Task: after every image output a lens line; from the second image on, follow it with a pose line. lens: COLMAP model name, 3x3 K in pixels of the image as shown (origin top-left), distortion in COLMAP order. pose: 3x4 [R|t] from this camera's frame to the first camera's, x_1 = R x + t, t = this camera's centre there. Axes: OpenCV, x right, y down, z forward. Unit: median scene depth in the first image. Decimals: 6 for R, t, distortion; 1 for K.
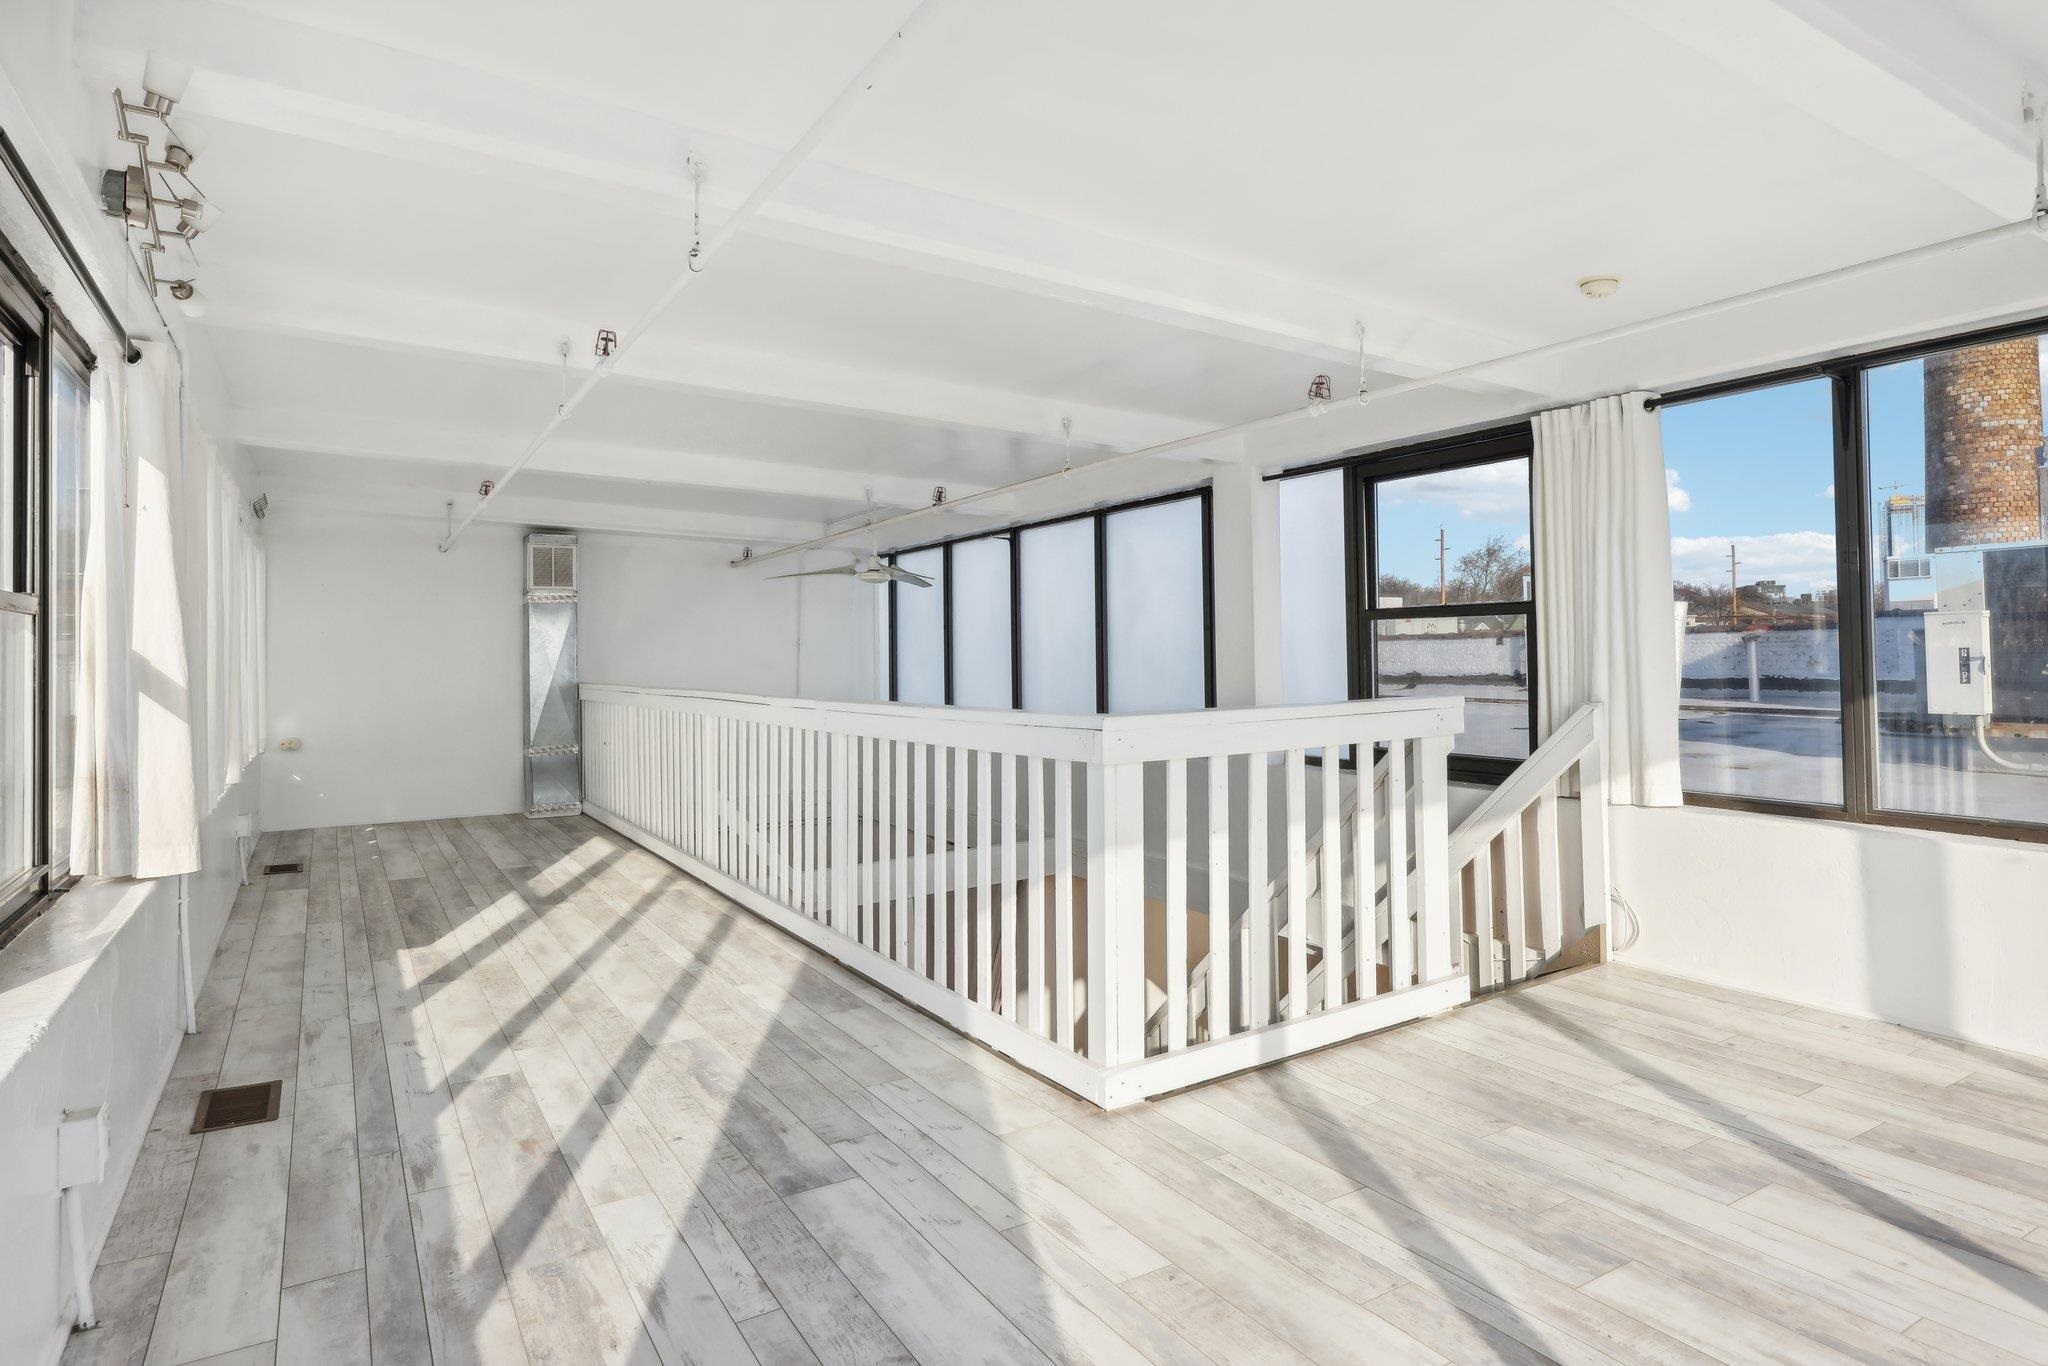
lens RADIAL K [[1095.1, 0, 1027.5], [0, 1095.1, 672.6], [0, 0, 1]] dist [0.023395, 0.000966]
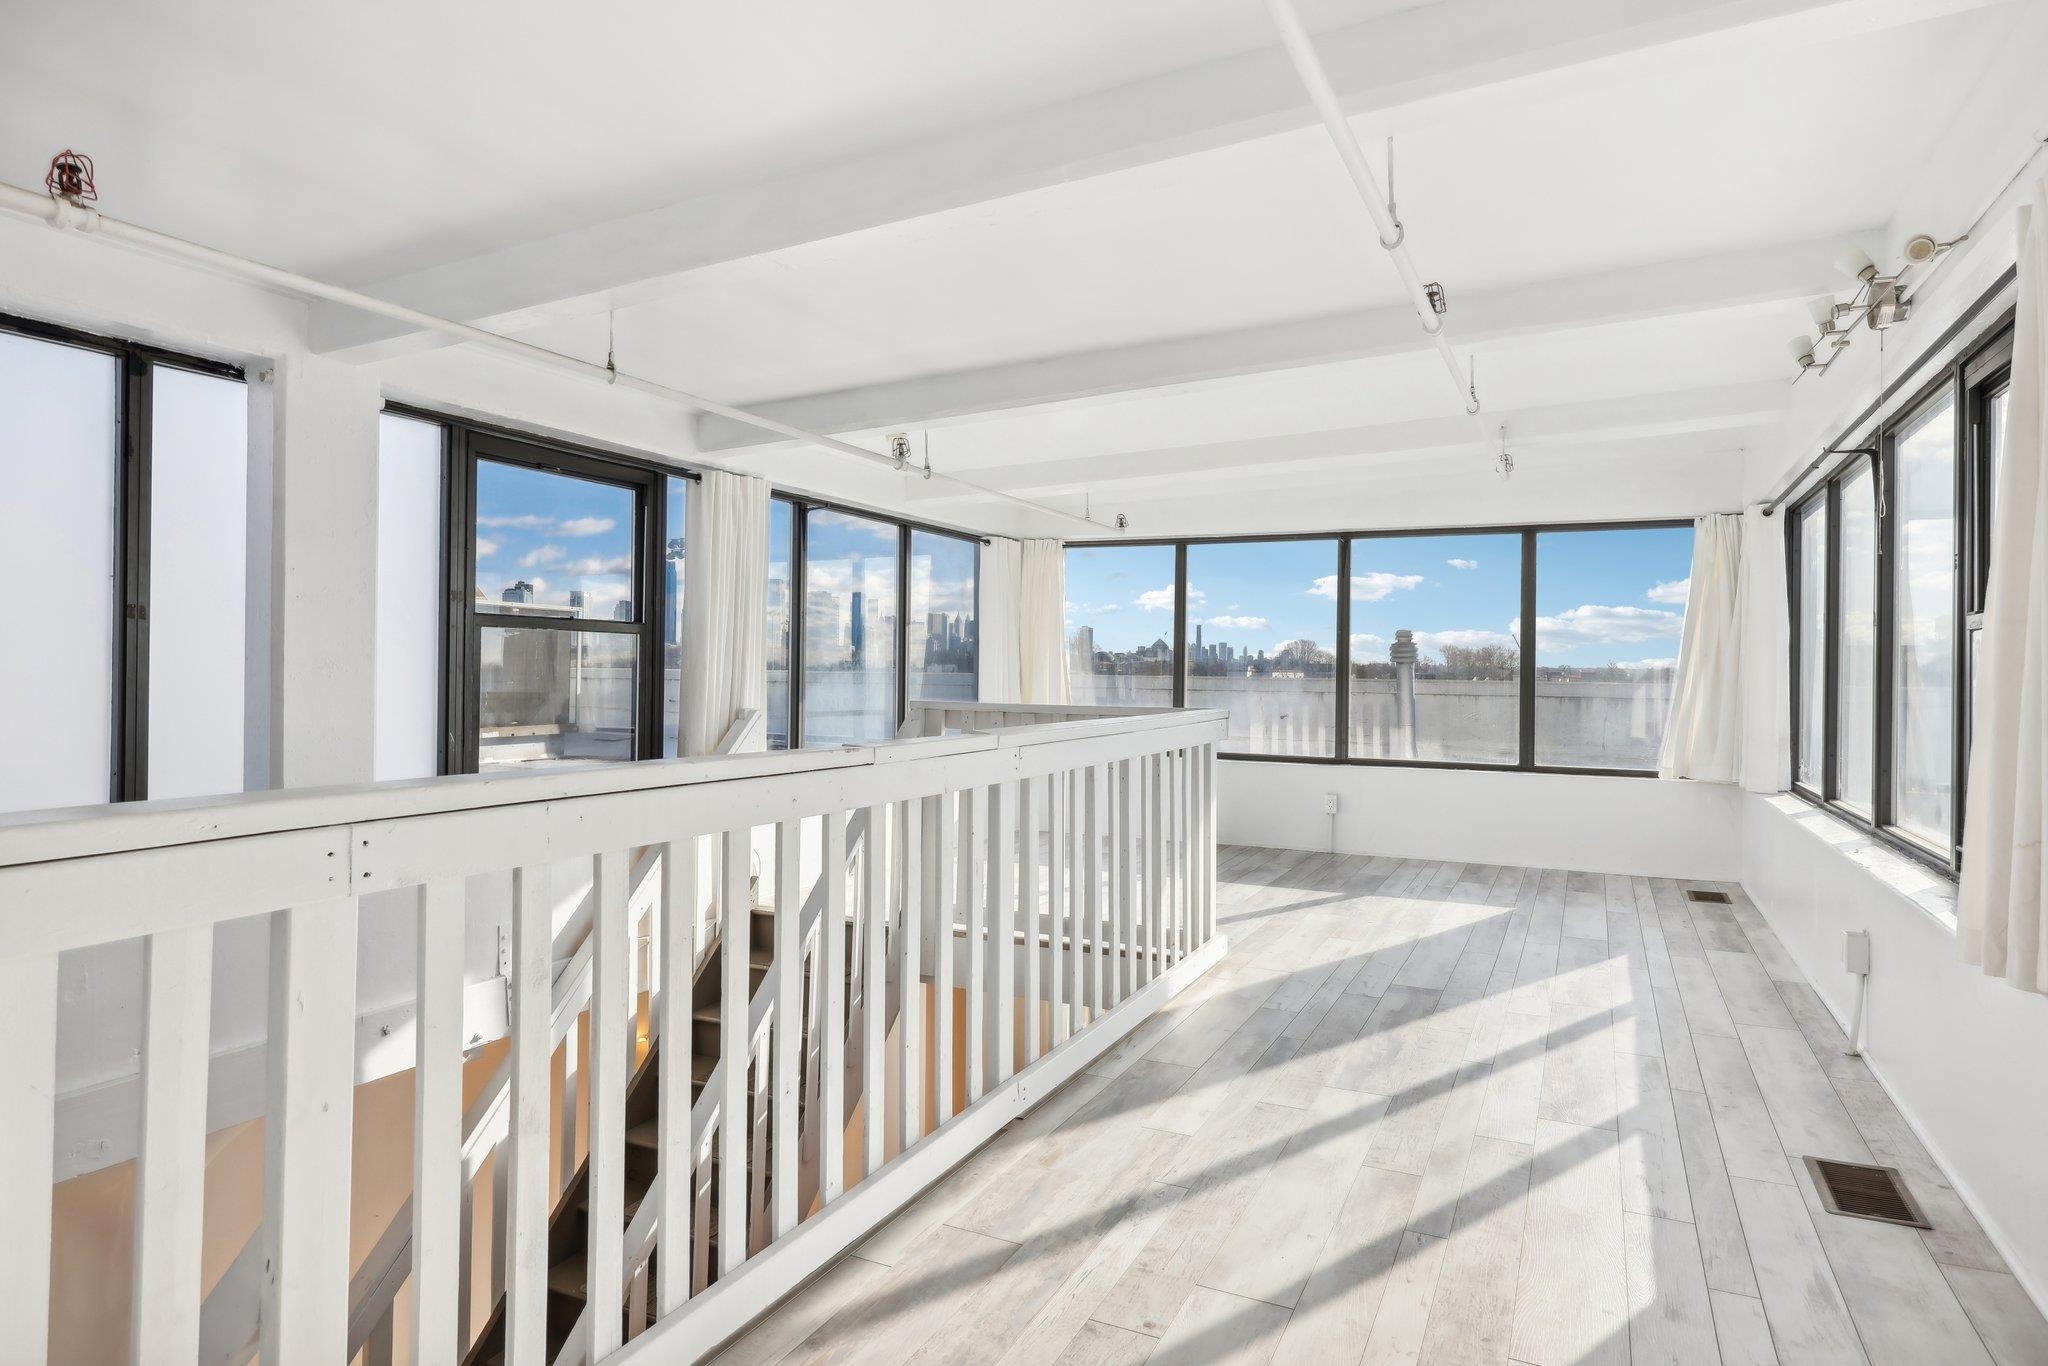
lens RADIAL K [[1095.1, 0, 1026.7], [0, 1095.1, 680.8], [0, 0, 1]] dist [0.023395, 0.000966]
pose [[-0.502309, -0.001527, 0.864687, -1.047830], [0.011524, 0.999898, 0.008460, -0.015043], [-0.864611, 0.014215, -0.502240, 1.840986]]
